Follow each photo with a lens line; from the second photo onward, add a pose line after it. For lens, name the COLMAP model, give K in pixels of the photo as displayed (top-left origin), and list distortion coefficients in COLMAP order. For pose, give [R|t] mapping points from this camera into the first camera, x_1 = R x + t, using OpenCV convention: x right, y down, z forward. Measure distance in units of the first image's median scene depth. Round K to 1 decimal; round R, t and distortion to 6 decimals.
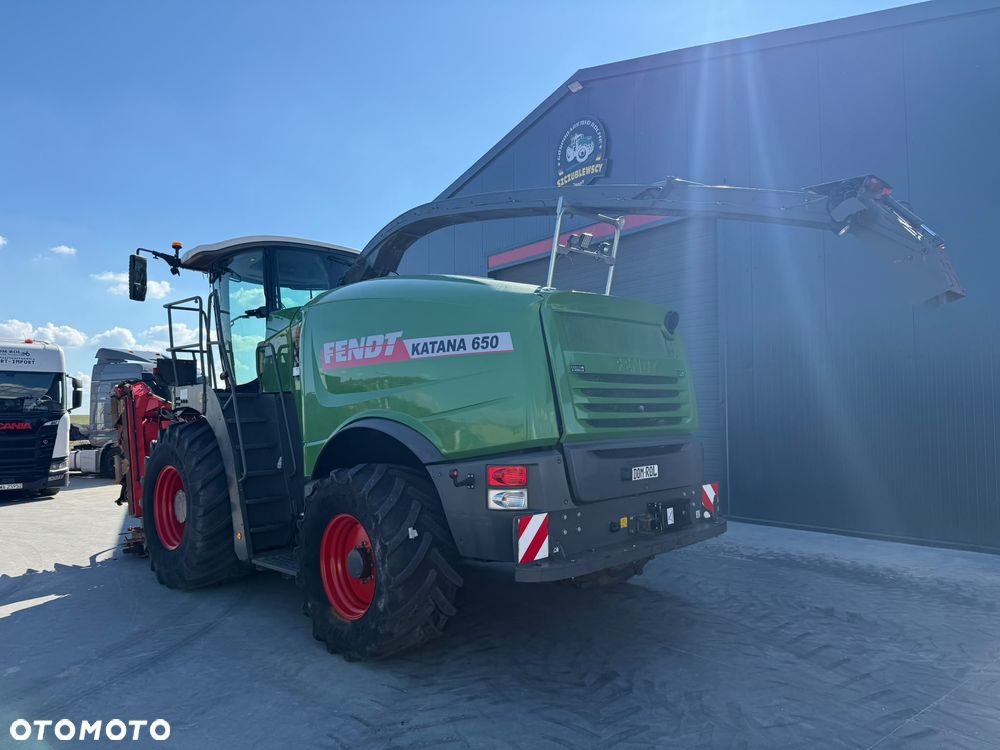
lens RADIAL K [[706.1, 0, 500.9], [0, 706.1, 378.0], [0, 0, 1]] dist [0.048661, -0.072693]
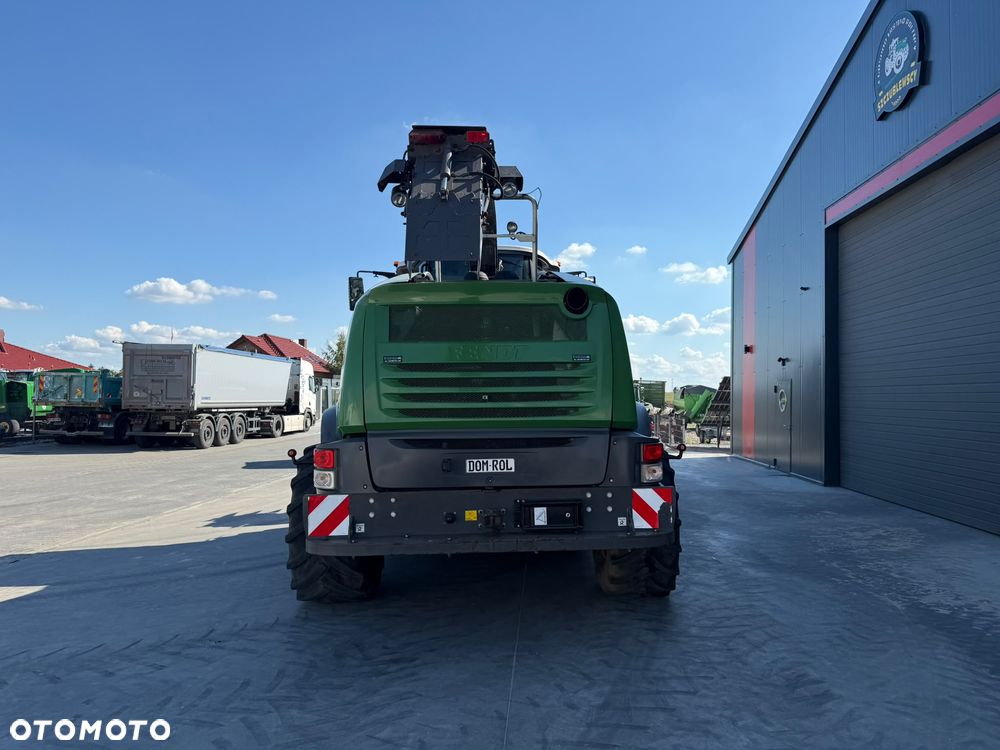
lens RADIAL K [[706.1, 0, 500.9], [0, 706.1, 378.0], [0, 0, 1]] dist [0.048661, -0.072693]
pose [[0.724328, -0.010335, -0.689378, 0.862043], [0.031646, 0.999332, 0.018269, -0.000100], [0.688729, -0.035049, 0.724171, 0.333341]]
